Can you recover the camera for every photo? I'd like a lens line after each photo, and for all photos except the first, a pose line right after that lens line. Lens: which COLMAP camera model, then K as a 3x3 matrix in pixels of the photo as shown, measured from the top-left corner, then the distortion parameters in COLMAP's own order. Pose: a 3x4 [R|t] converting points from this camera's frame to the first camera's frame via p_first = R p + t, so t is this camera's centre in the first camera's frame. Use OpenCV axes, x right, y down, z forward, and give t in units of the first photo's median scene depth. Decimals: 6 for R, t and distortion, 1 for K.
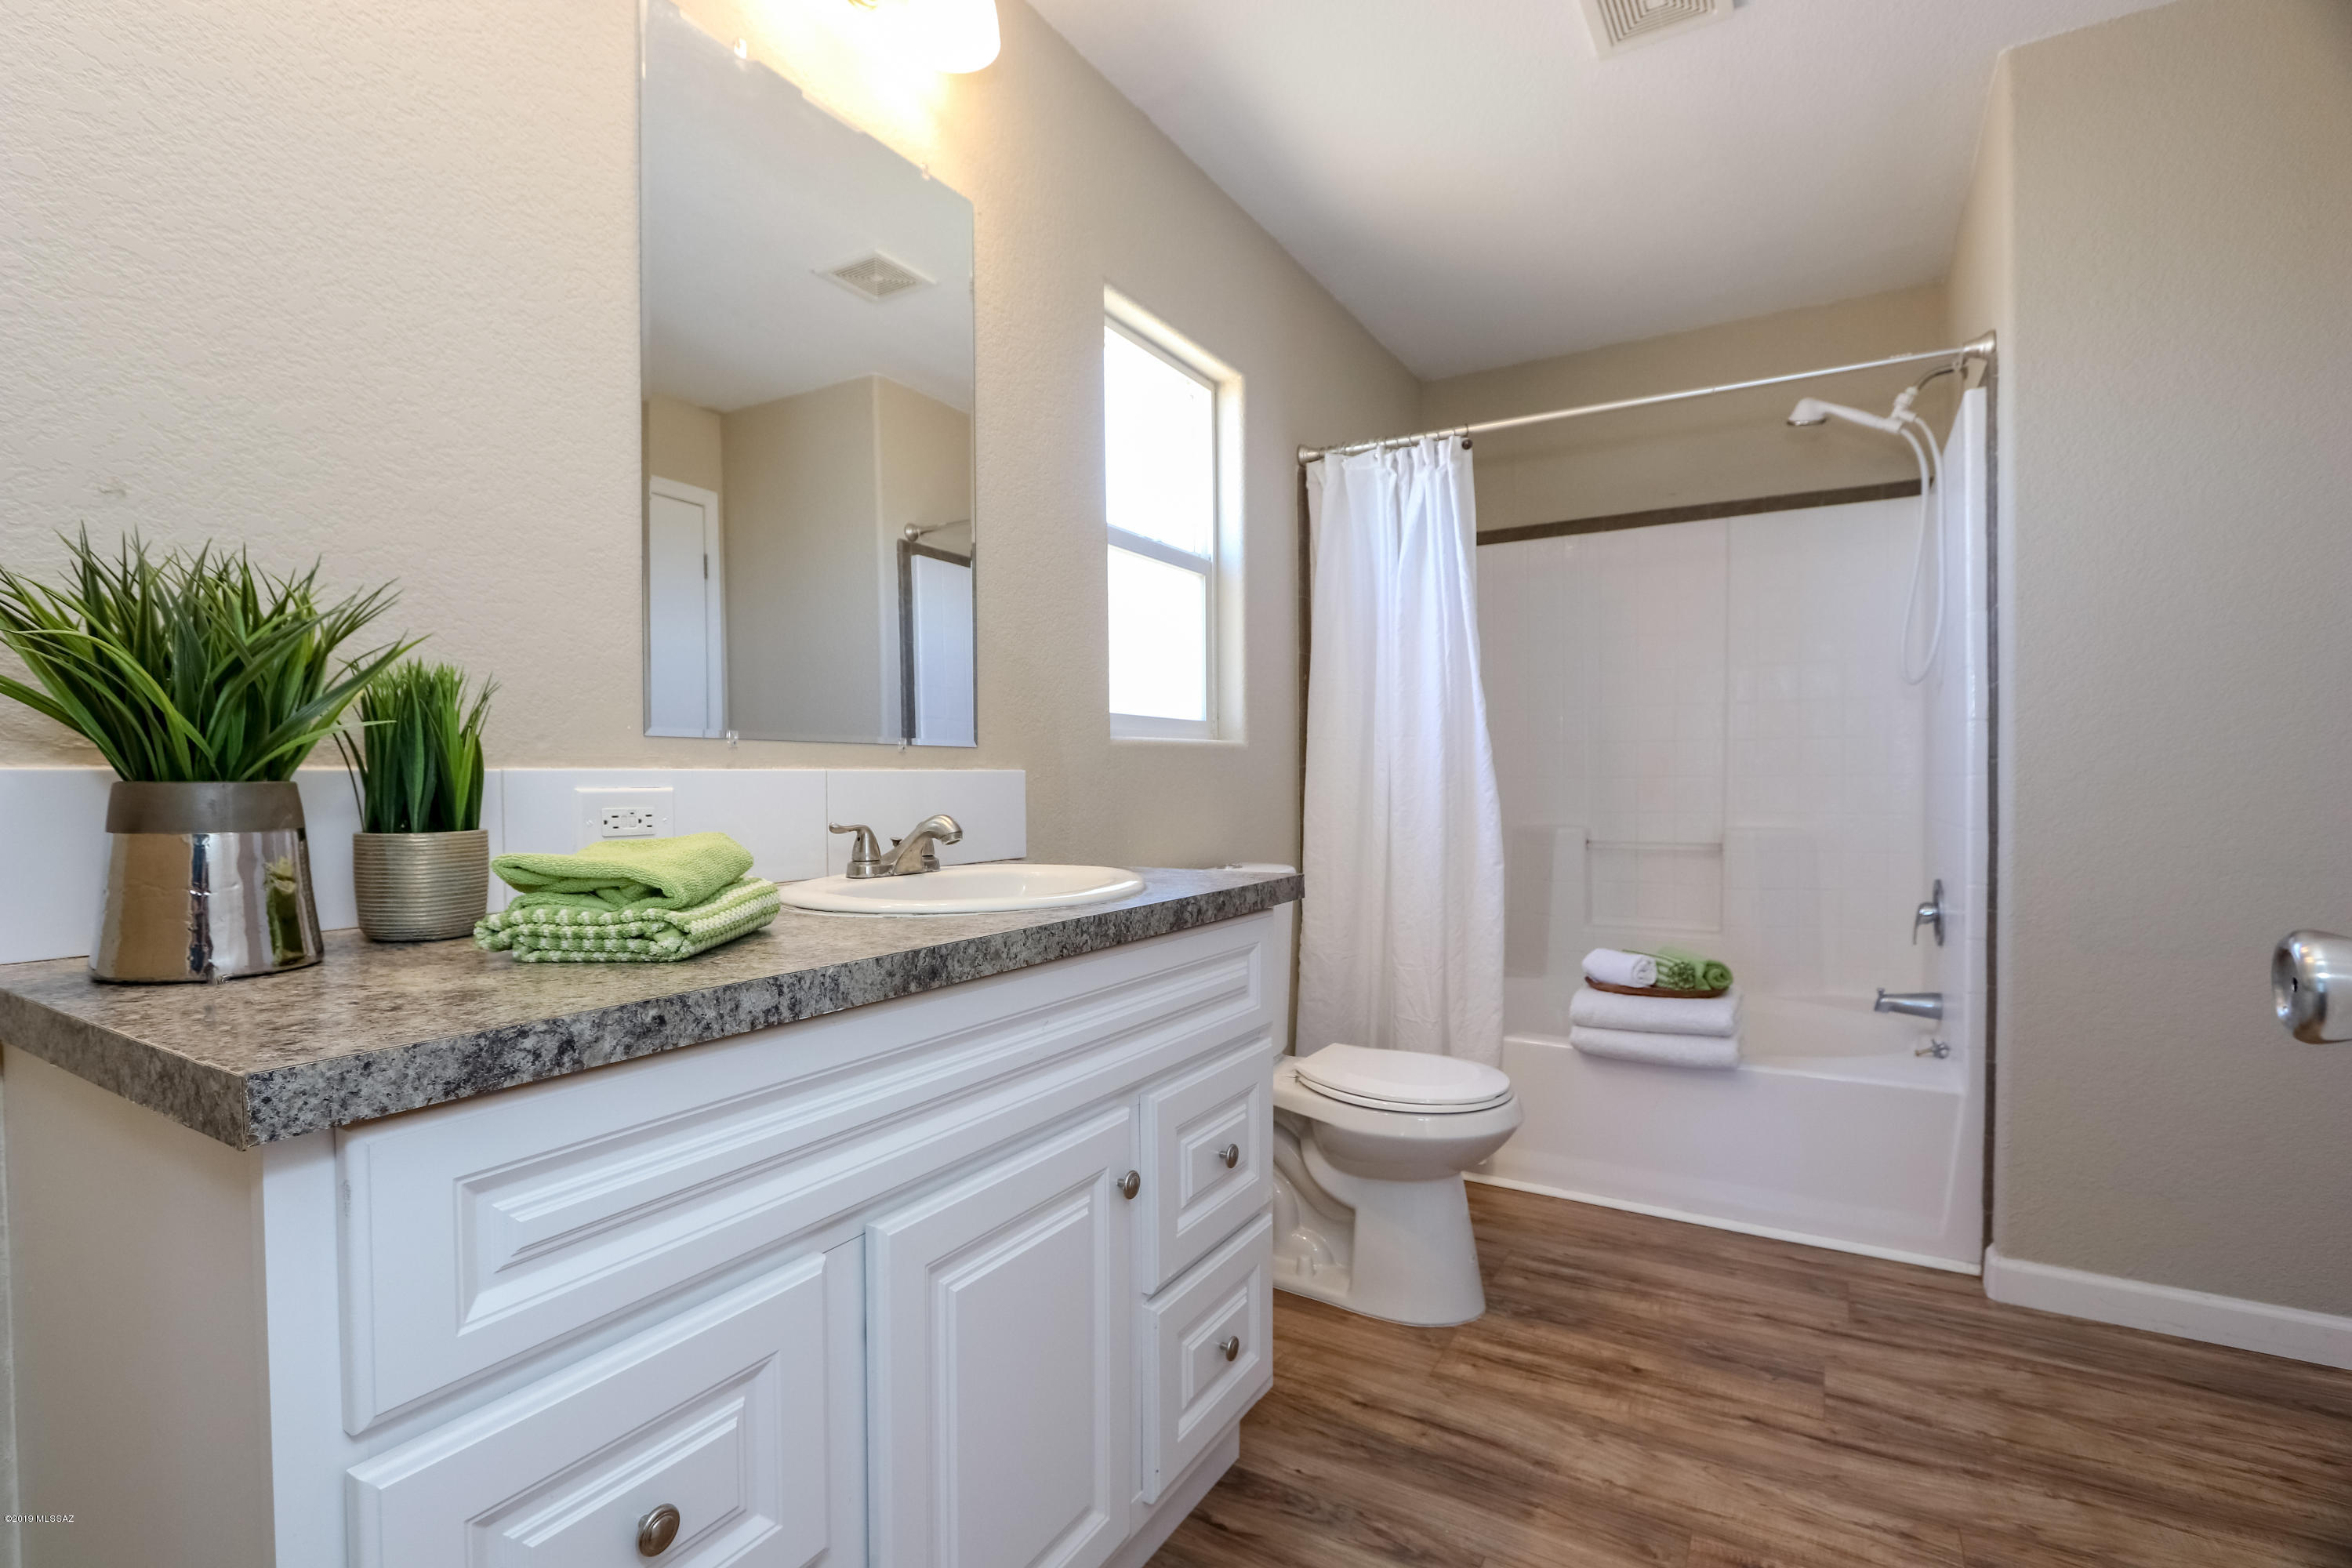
lens RADIAL K [[1094.0, 0, 1171.3], [0, 1094.0, 785.6], [0, 0, 1]] dist [-0.016215, -0.000463]
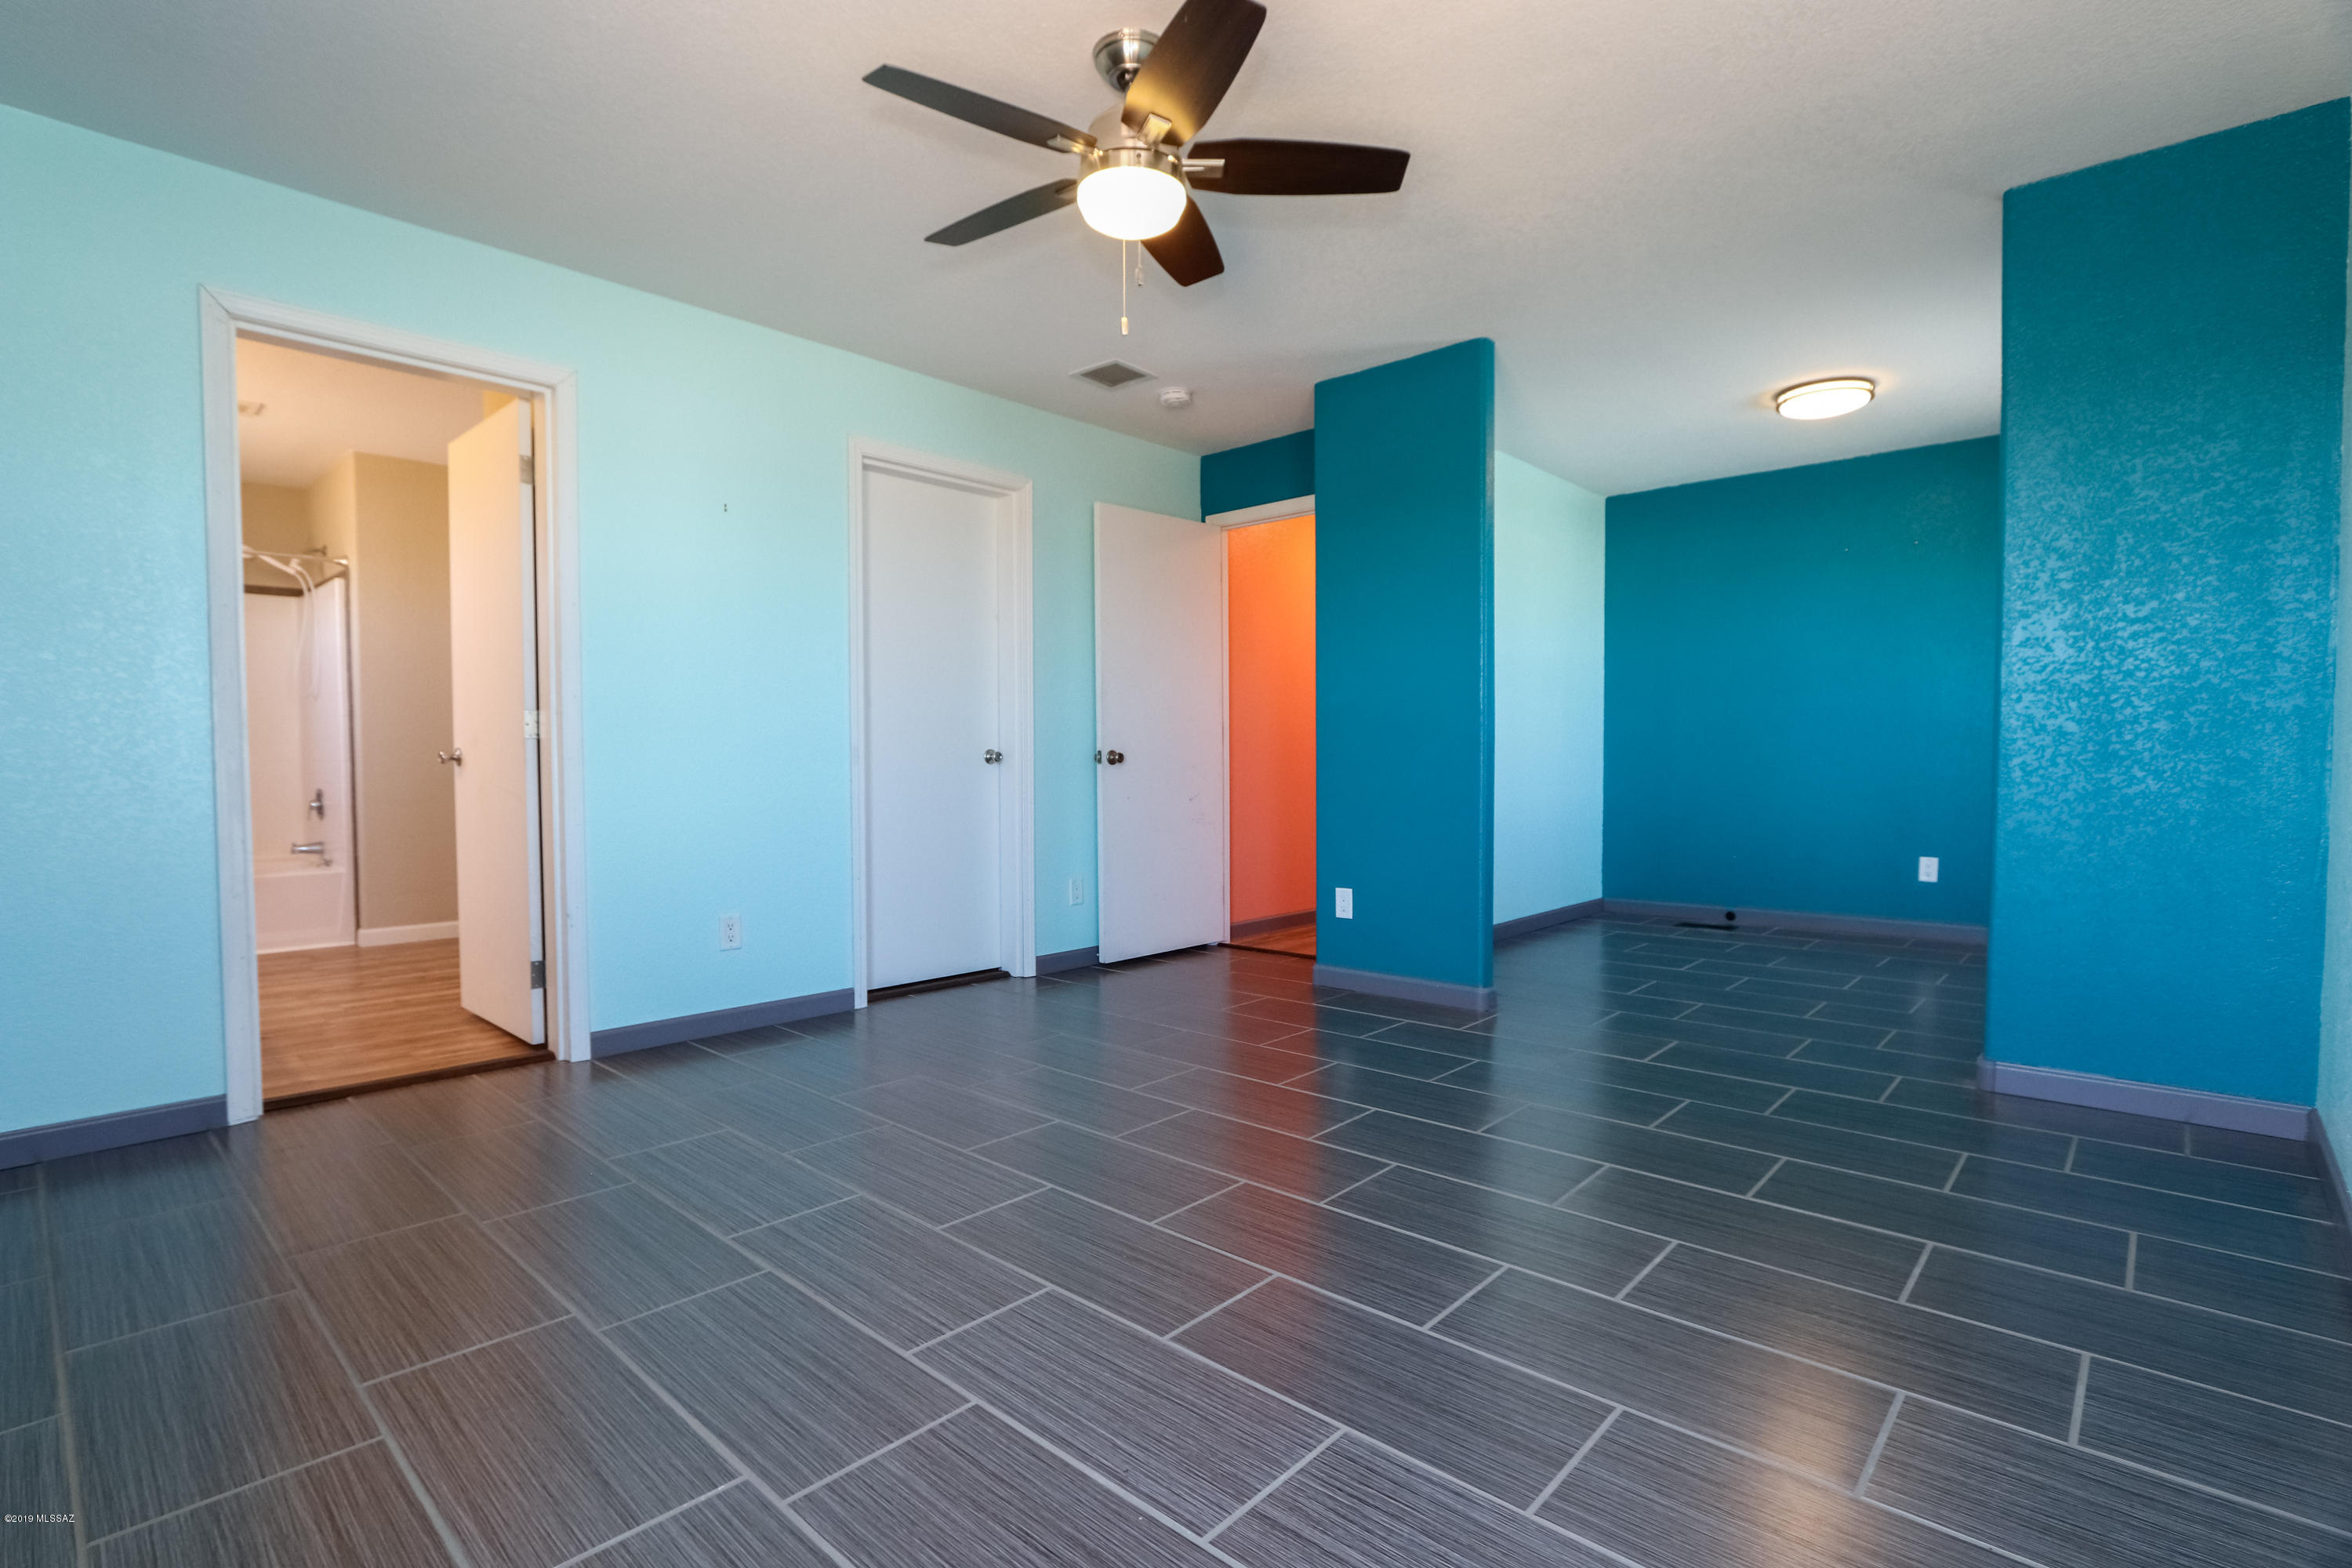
lens RADIAL K [[1094.0, 0, 1176.3], [0, 1094.0, 783.6], [0, 0, 1]] dist [-0.016215, -0.000463]
pose [[0.196105, -0.038836, 0.979814, -1.112901], [0.005348, 0.999243, 0.038536, 0.002950], [-0.980568, -0.002318, 0.196164, -1.137096]]
